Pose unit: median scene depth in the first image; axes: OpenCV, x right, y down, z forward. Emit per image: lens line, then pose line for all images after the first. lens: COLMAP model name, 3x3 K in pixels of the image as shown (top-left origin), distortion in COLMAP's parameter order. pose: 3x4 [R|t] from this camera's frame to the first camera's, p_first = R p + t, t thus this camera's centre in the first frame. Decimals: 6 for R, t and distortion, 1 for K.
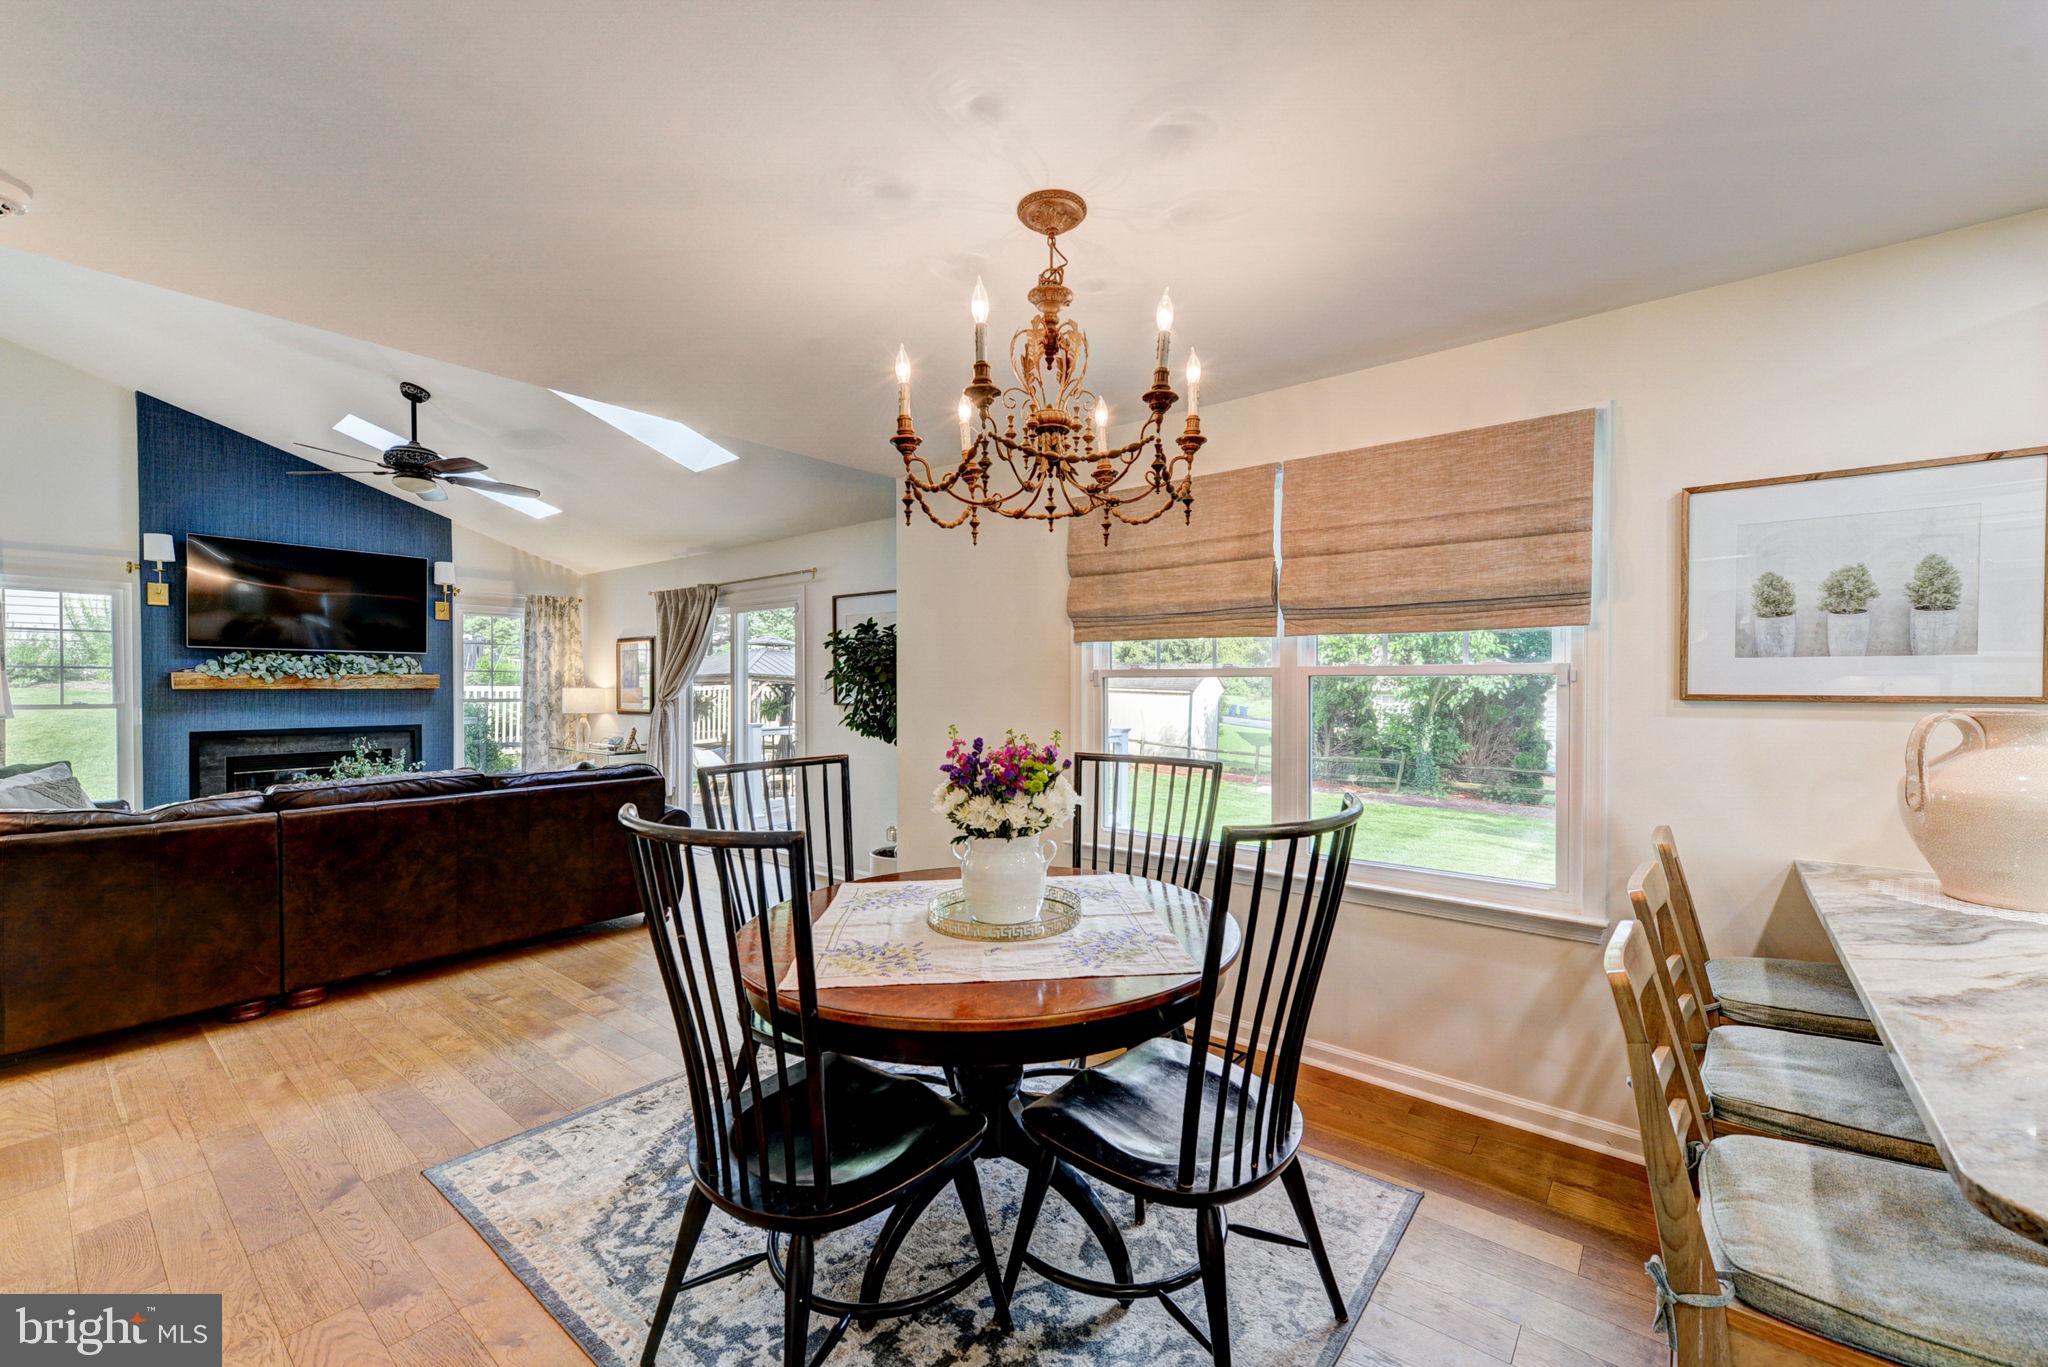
lens RADIAL K [[818.5, 0, 1032.1], [0, 818.5, 693.7], [0, 0, 1]] dist [0.004593, -0.000683]
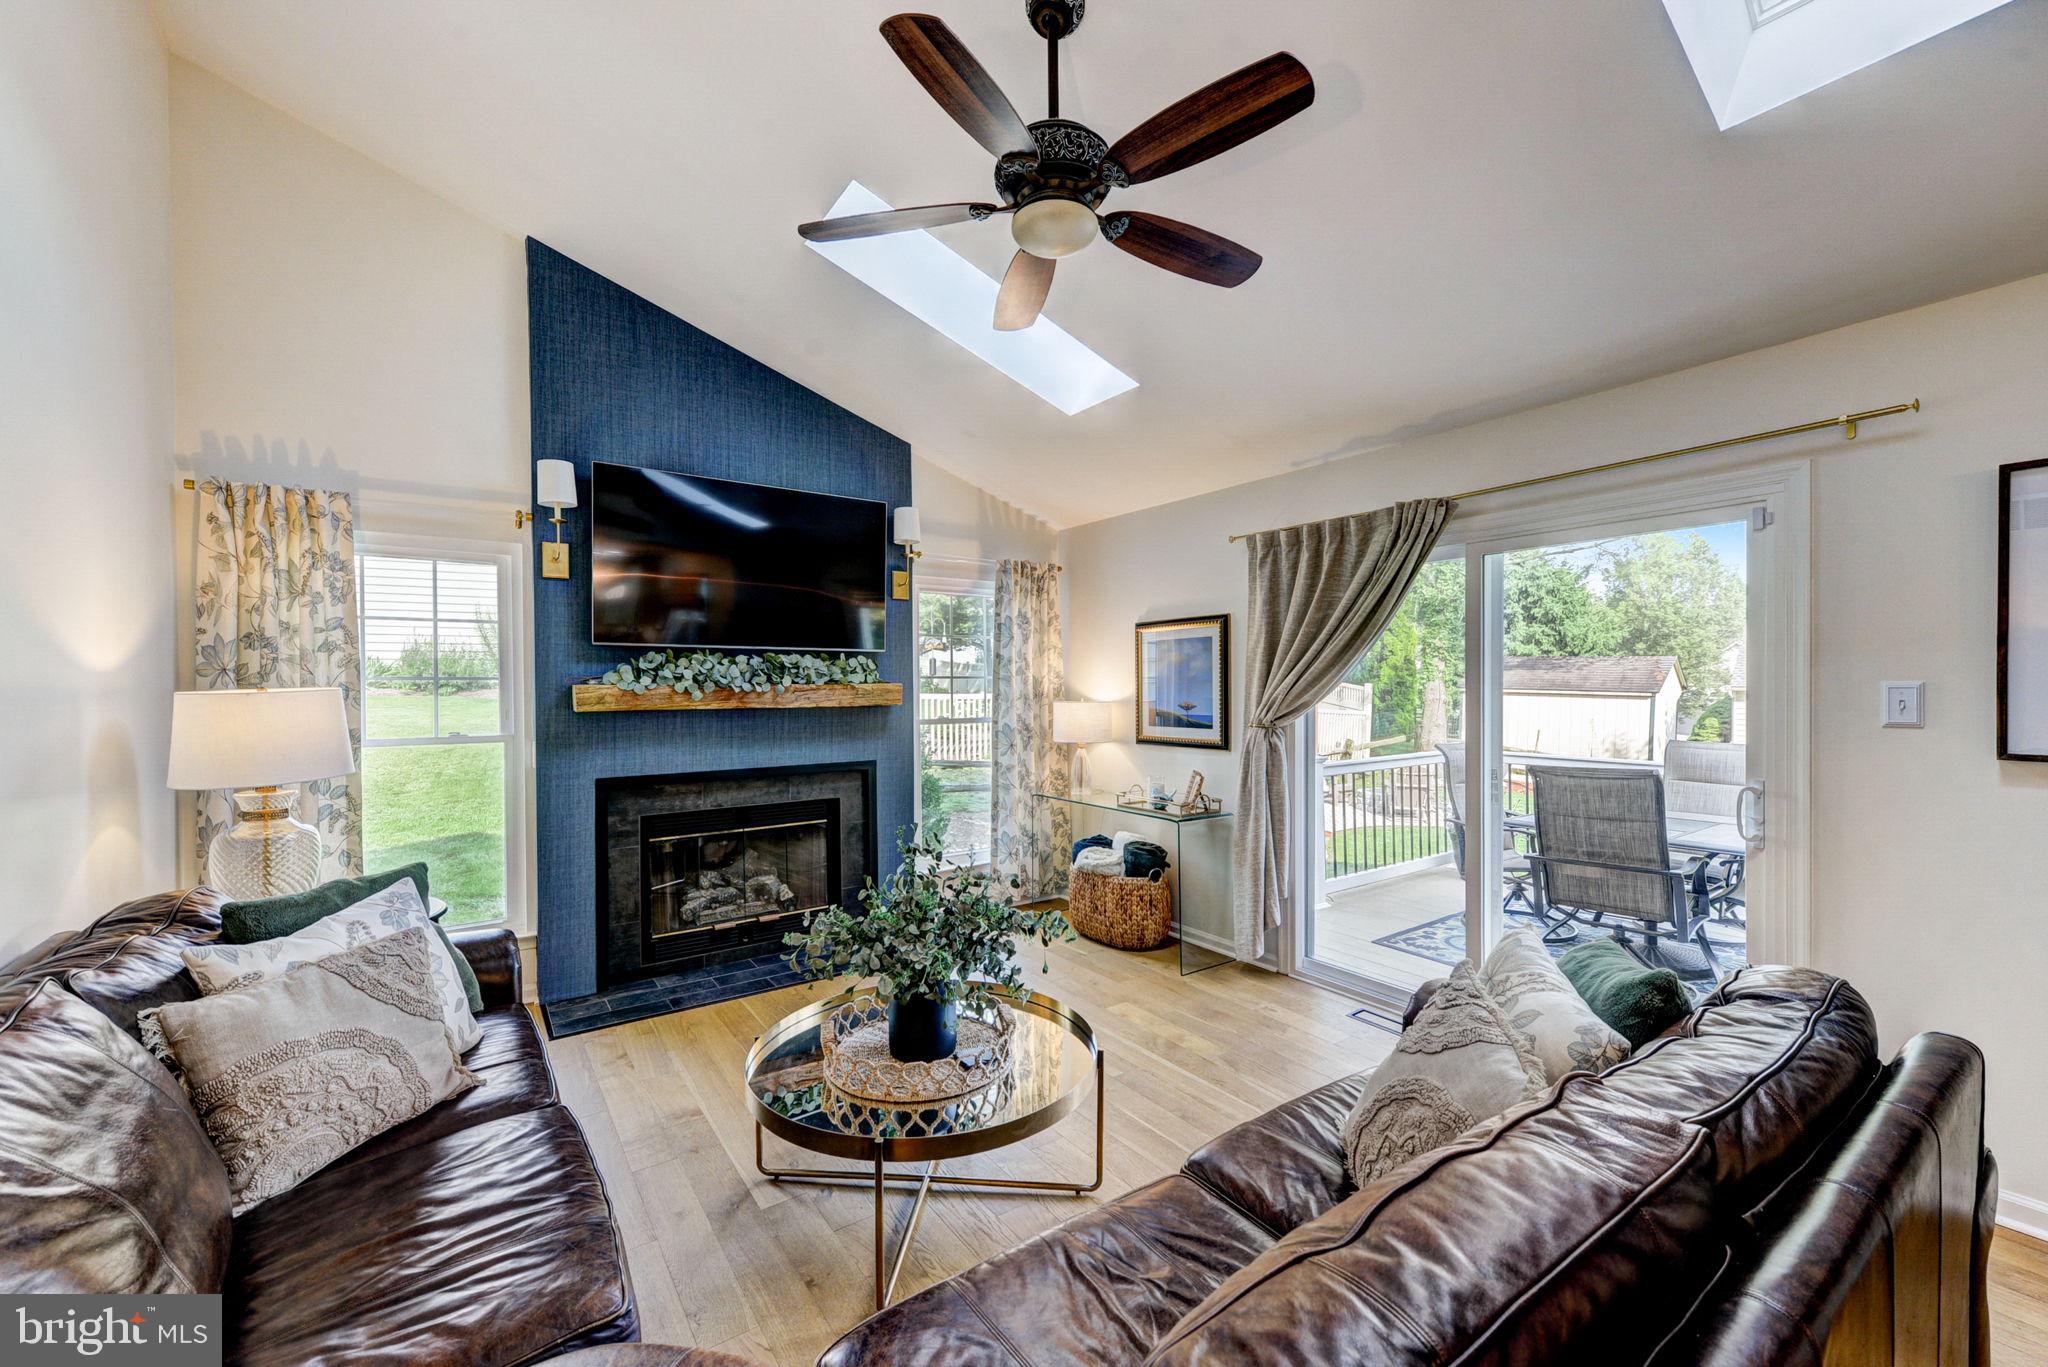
lens RADIAL K [[818.5, 0, 1032.1], [0, 818.5, 693.7], [0, 0, 1]] dist [0.004593, -0.000683]
pose [[0.960936, -0.004712, -0.276730, -0.545046], [0.004565, 0.999989, -0.001176, -0.017096], [0.276732, -0.000133, 0.960947, 0.503081]]
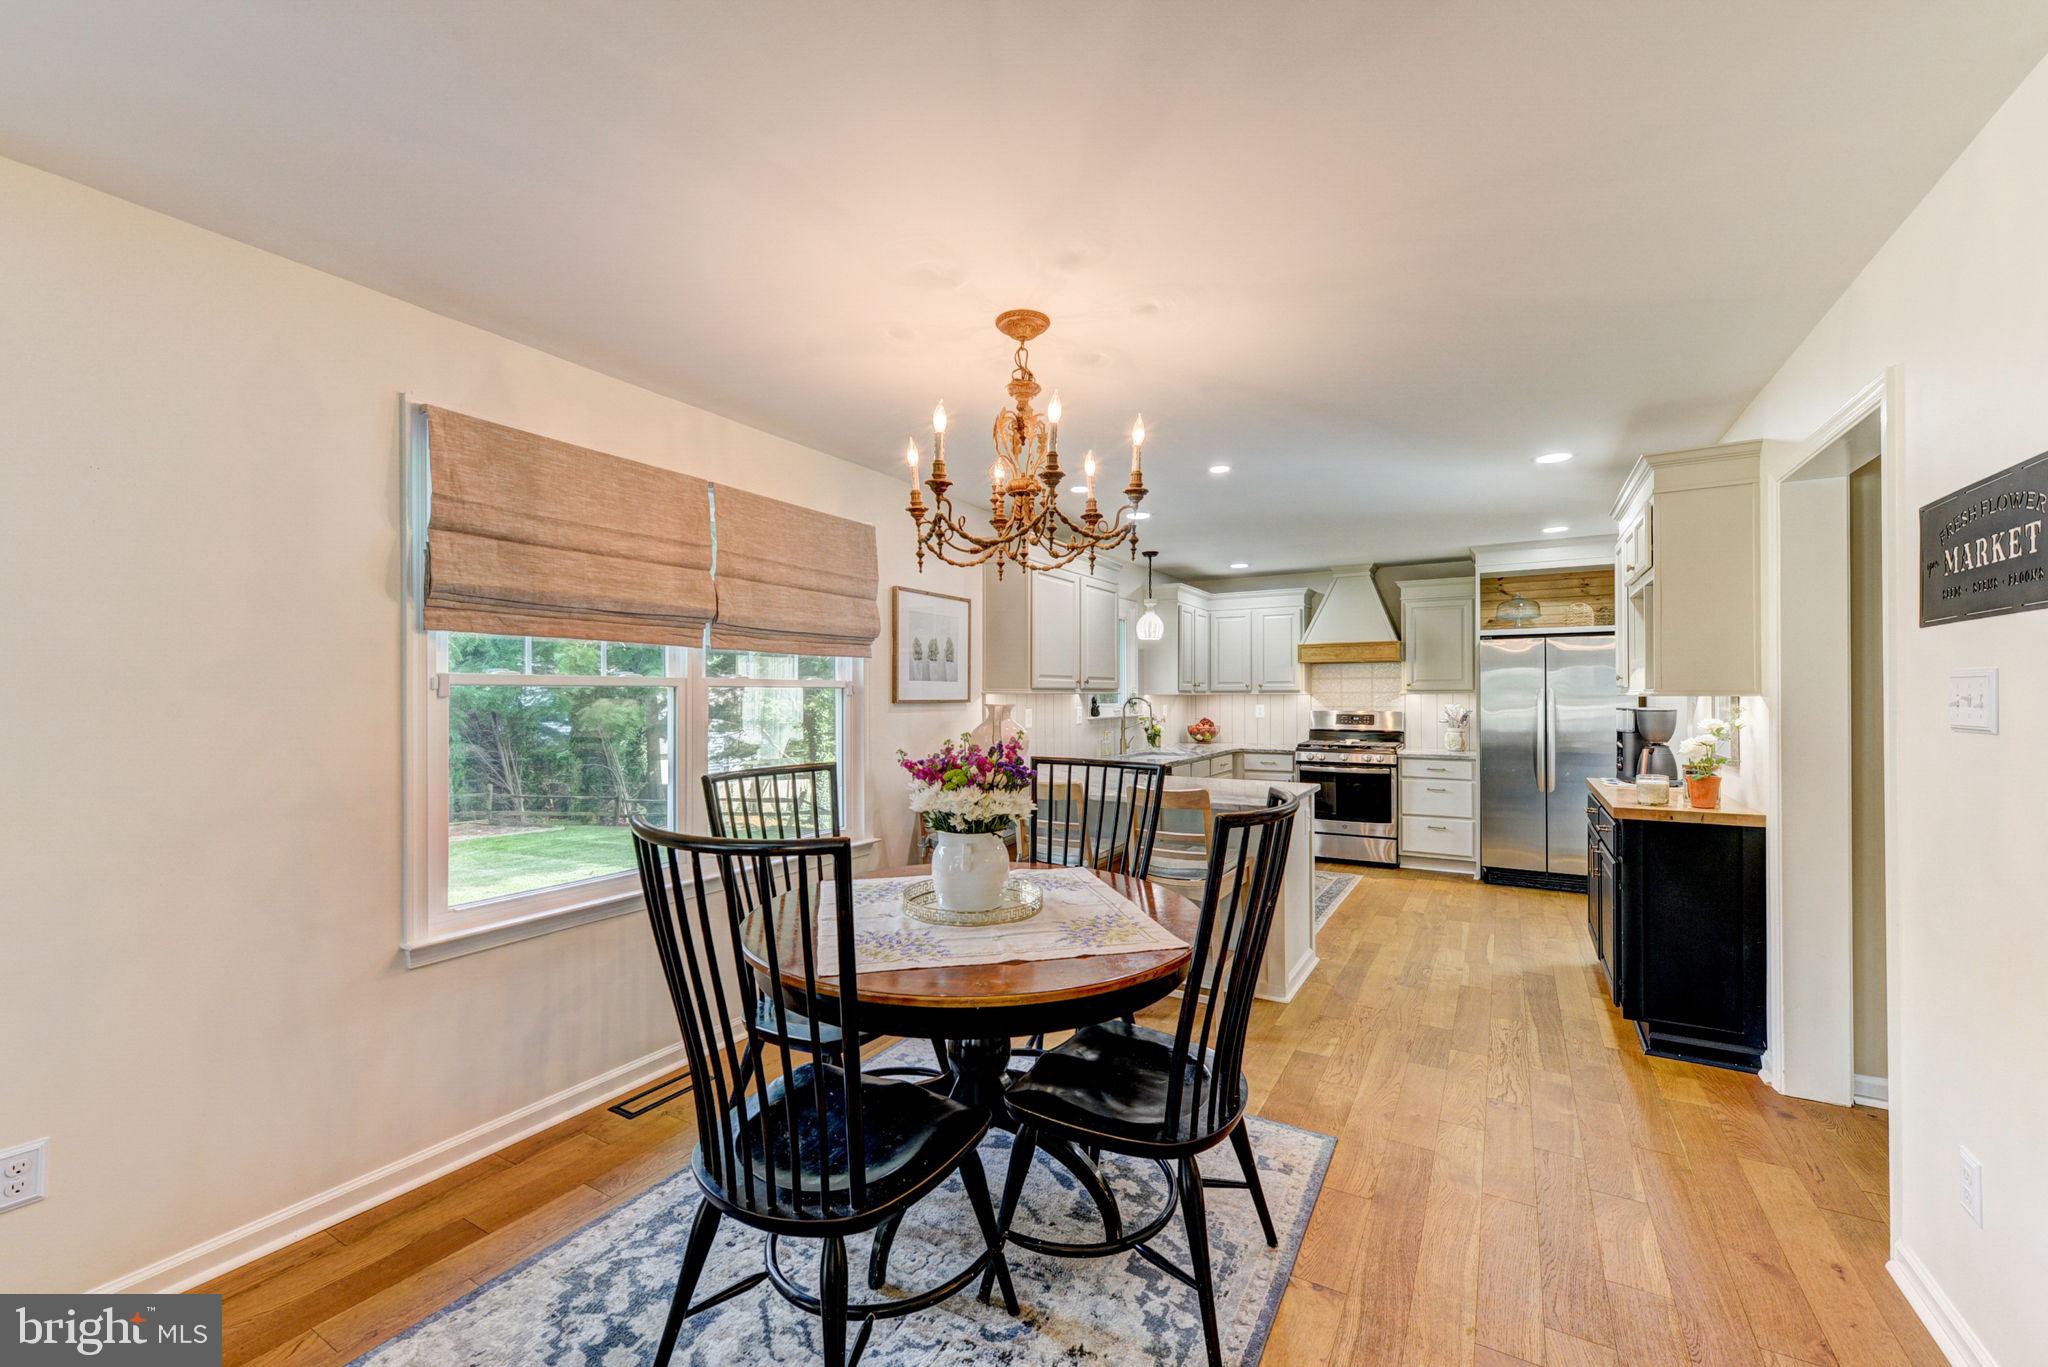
lens RADIAL K [[818.5, 0, 1032.1], [0, 818.5, 693.7], [0, 0, 1]] dist [0.004593, -0.000683]
pose [[-0.154205, 0.001104, 0.988038, -0.397545], [0.013622, 0.999907, 0.001009, -0.004032], [-0.987945, 0.013615, -0.154206, 0.382879]]
